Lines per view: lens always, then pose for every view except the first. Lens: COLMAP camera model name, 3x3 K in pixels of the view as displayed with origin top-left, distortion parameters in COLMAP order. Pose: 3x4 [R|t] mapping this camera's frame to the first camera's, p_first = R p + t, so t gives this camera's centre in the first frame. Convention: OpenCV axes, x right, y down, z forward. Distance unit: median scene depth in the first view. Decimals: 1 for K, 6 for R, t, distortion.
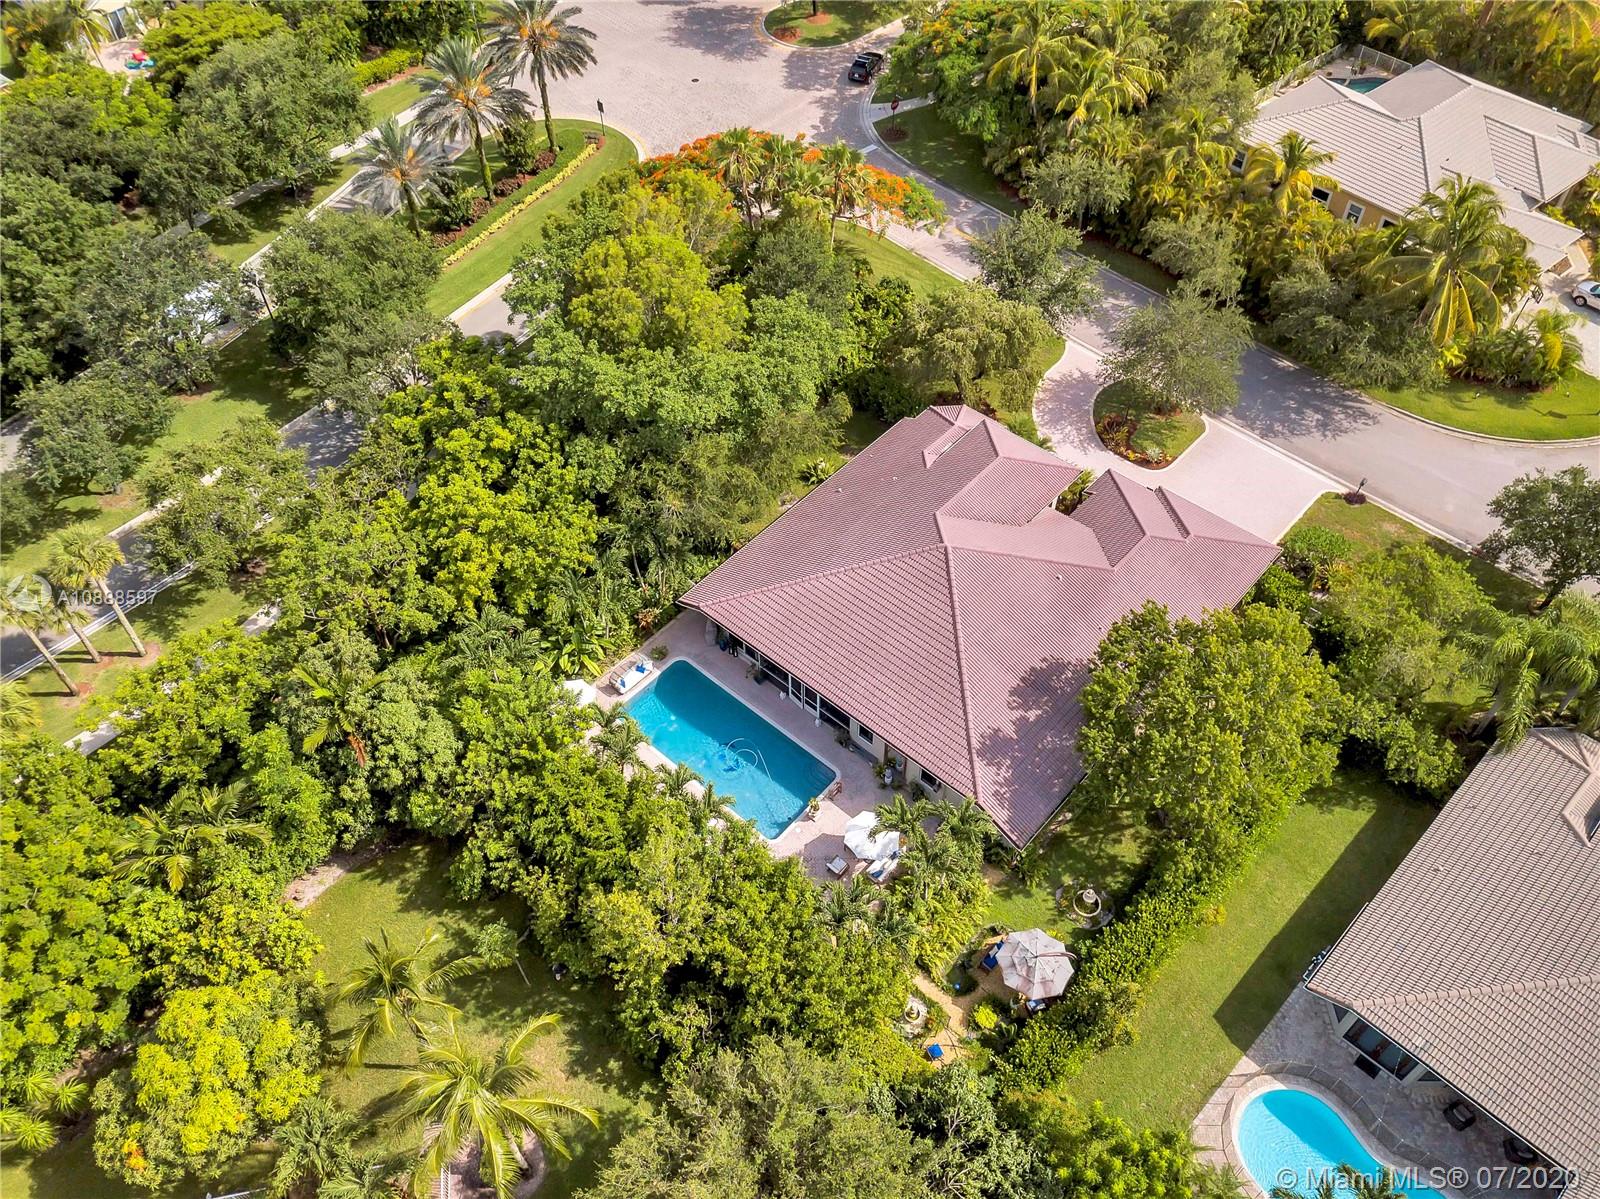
lens RADIAL K [[1232.2, 0, 800.6], [0, 1232.2, 602.6], [0, 0, 1]] dist [0.032001, -0.013834]
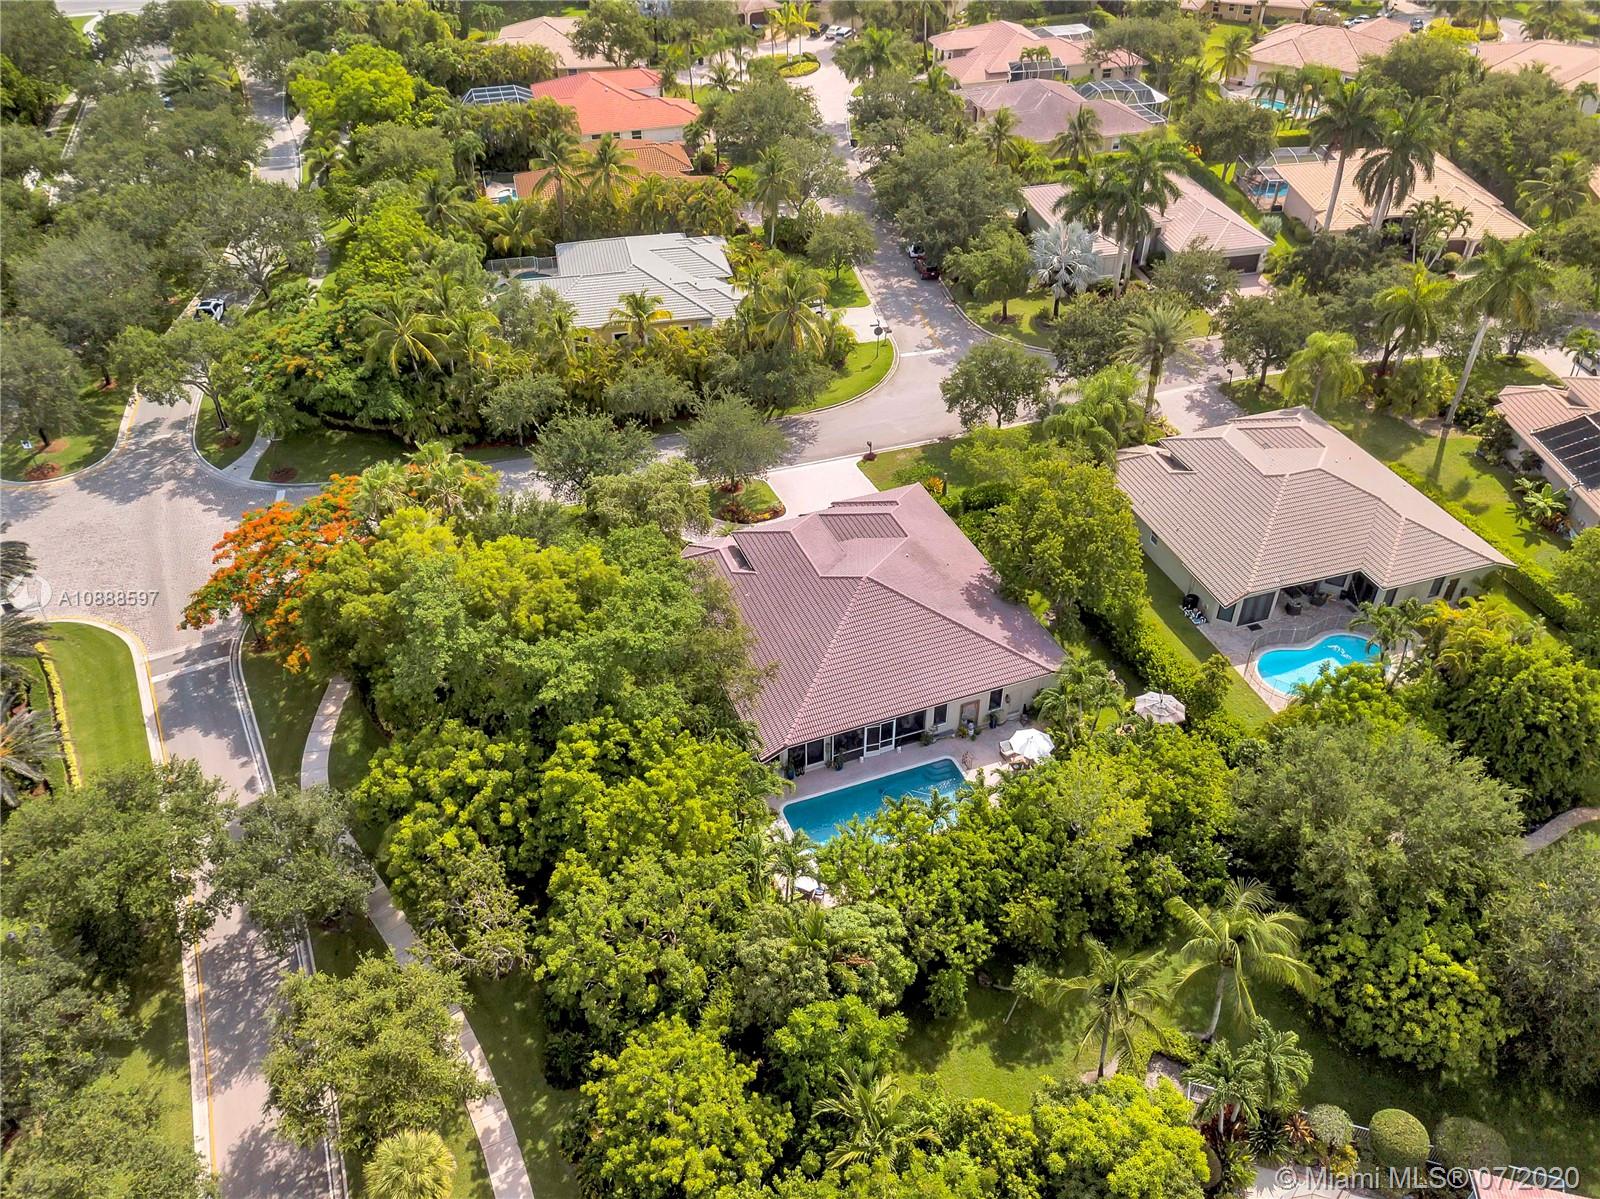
lens RADIAL K [[1232.2, 0, 808.5], [0, 1232.2, 599.9], [0, 0, 1]] dist [0.032001, -0.013834]
pose [[0.446842, -0.530558, 0.720306, -0.872701], [0.677619, 0.726414, 0.114696, -0.220135], [-0.584093, 0.436843, 0.684108, 0.175792]]
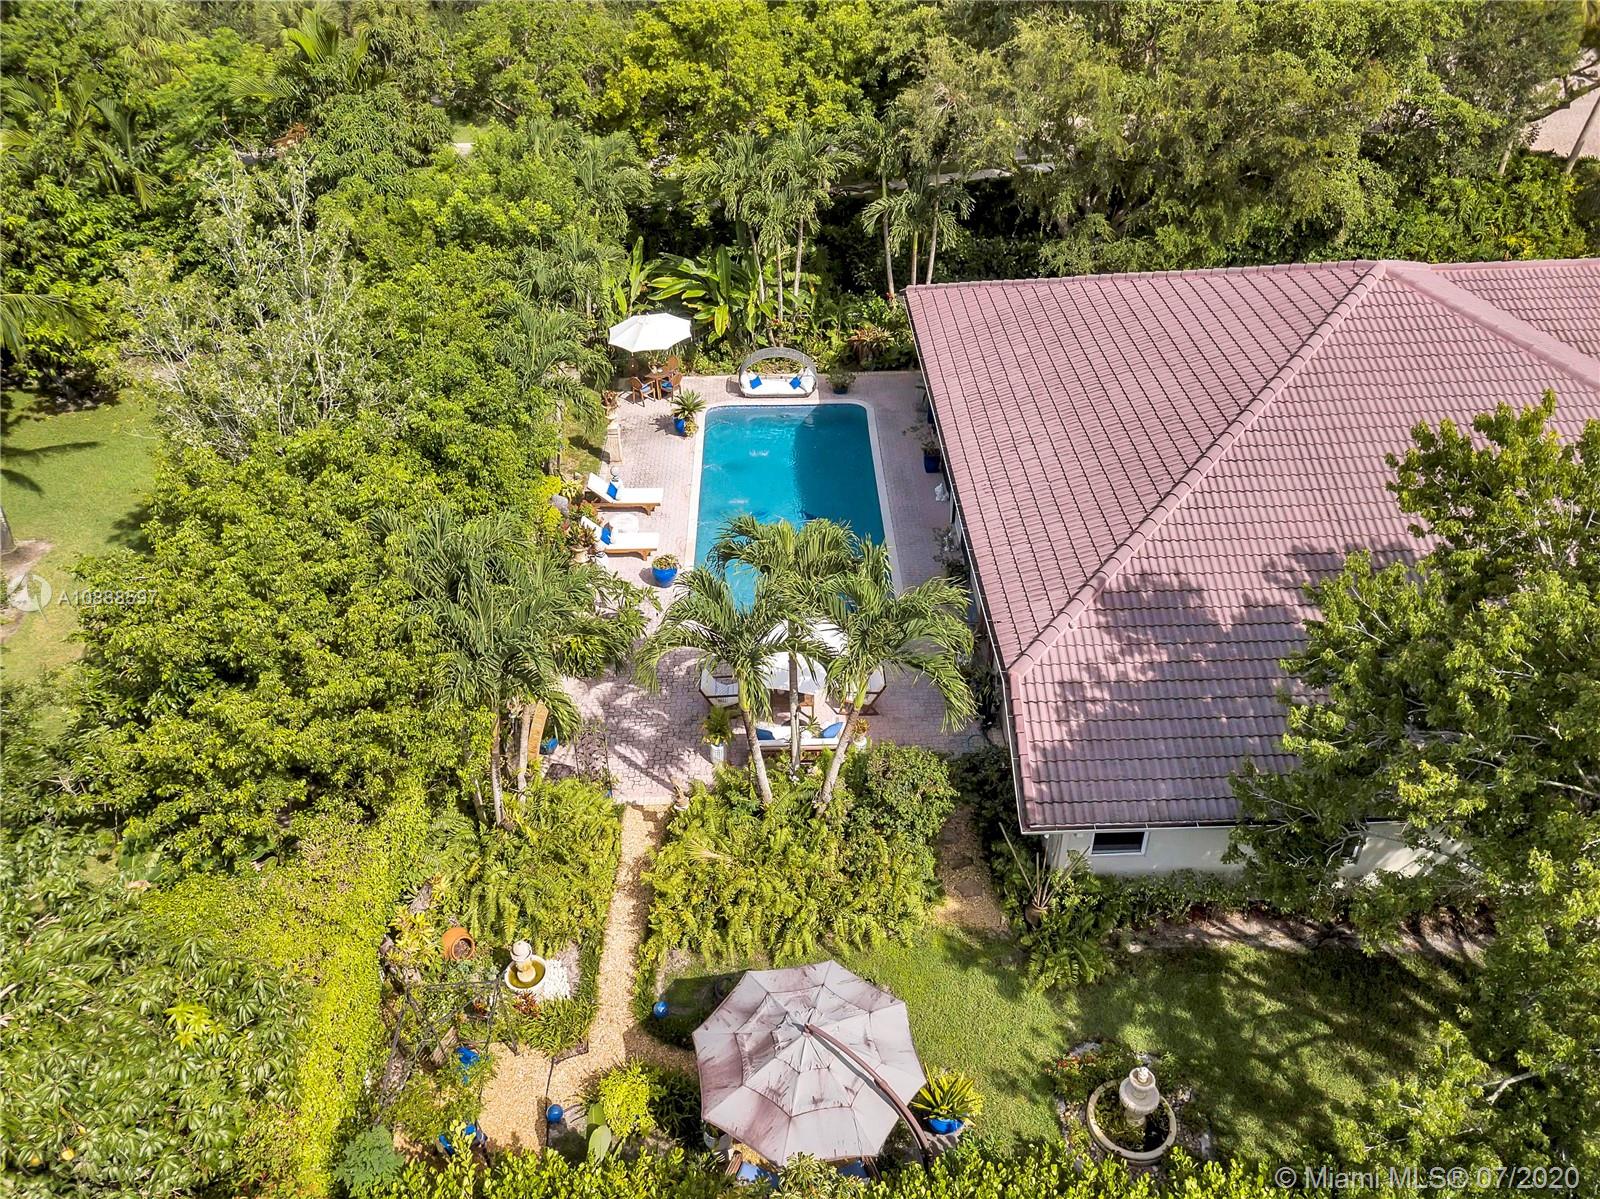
lens RADIAL K [[1232.2, 0, 795.0], [0, 1232.2, 597.4], [0, 0, 1]] dist [0.032001, -0.013834]
pose [[0.682146, 0.423102, -0.596374, 0.296813], [-0.558741, 0.827719, -0.051869, 0.189439], [0.471684, 0.368601, 0.801029, 0.627963]]
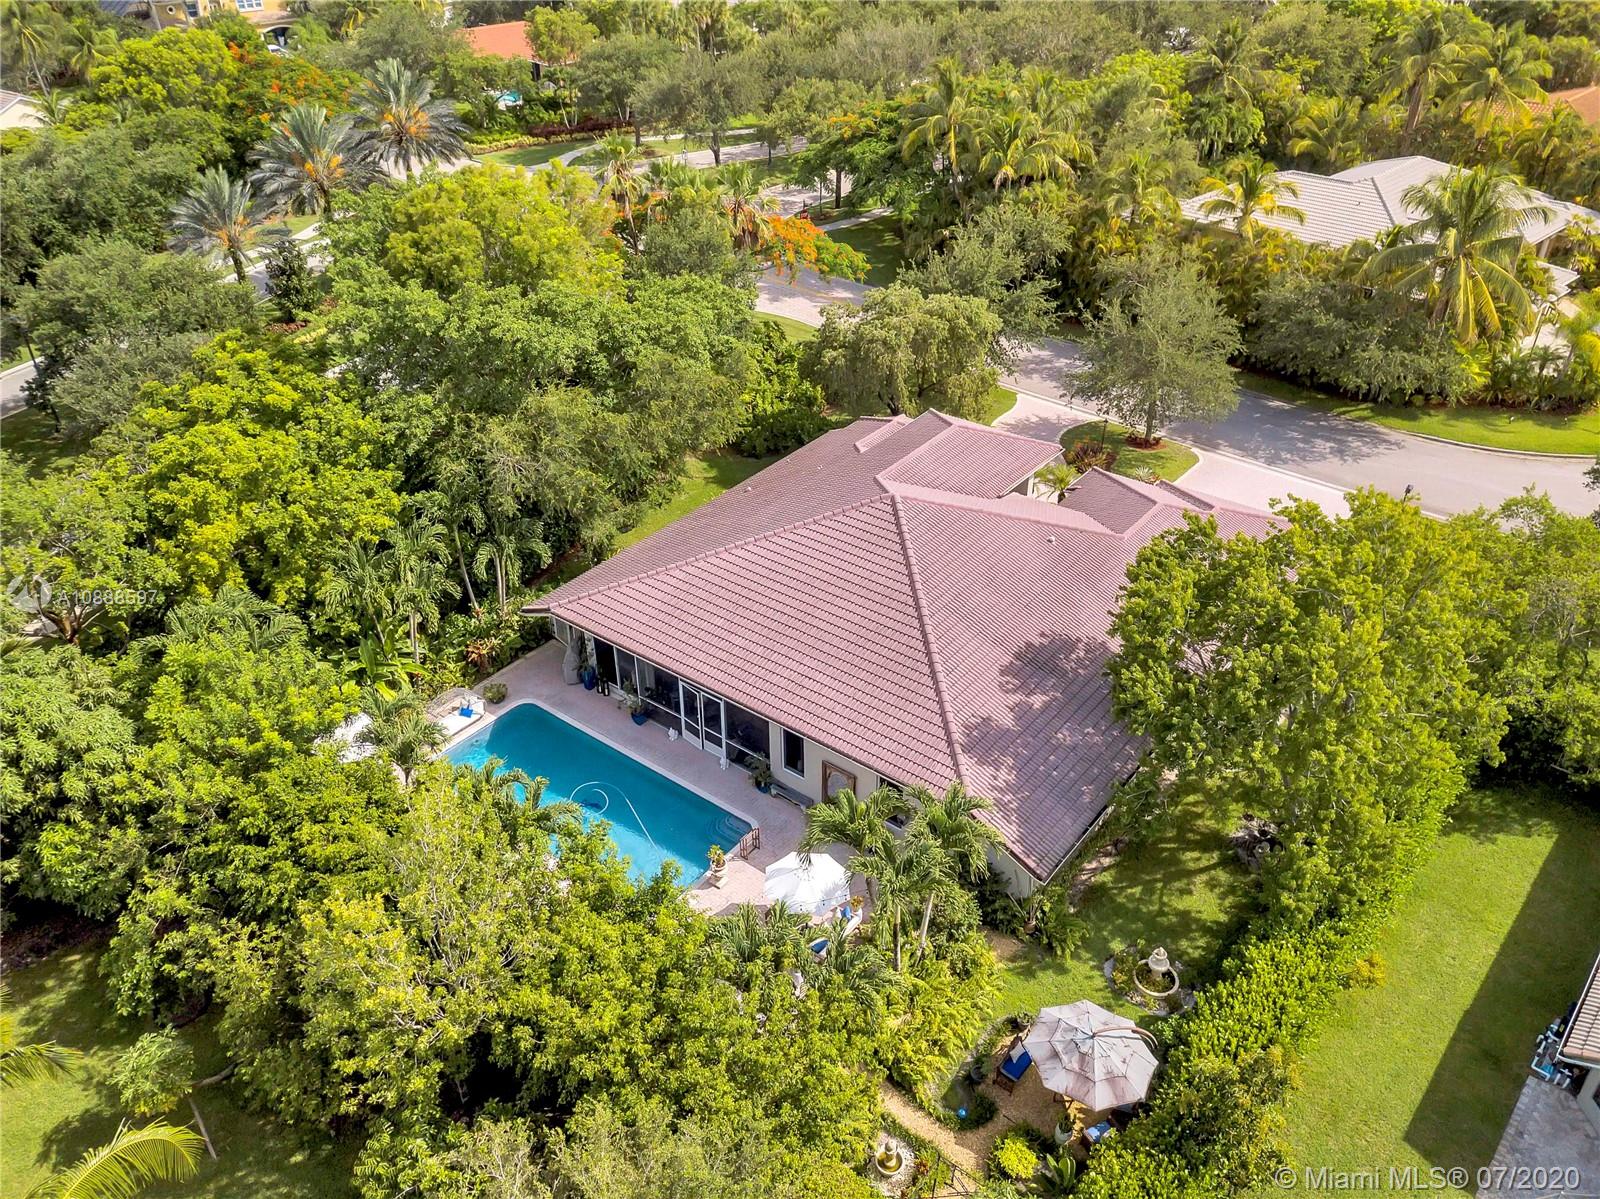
lens RADIAL K [[1232.2, 0, 796.6], [0, 1232.2, 595.4], [0, 0, 1]] dist [0.032001, -0.013834]
pose [[0.998161, -0.032733, 0.051030, 0.024333], [0.045866, 0.958156, -0.282549, 0.218221], [-0.039646, 0.284370, 0.957895, 0.341542]]
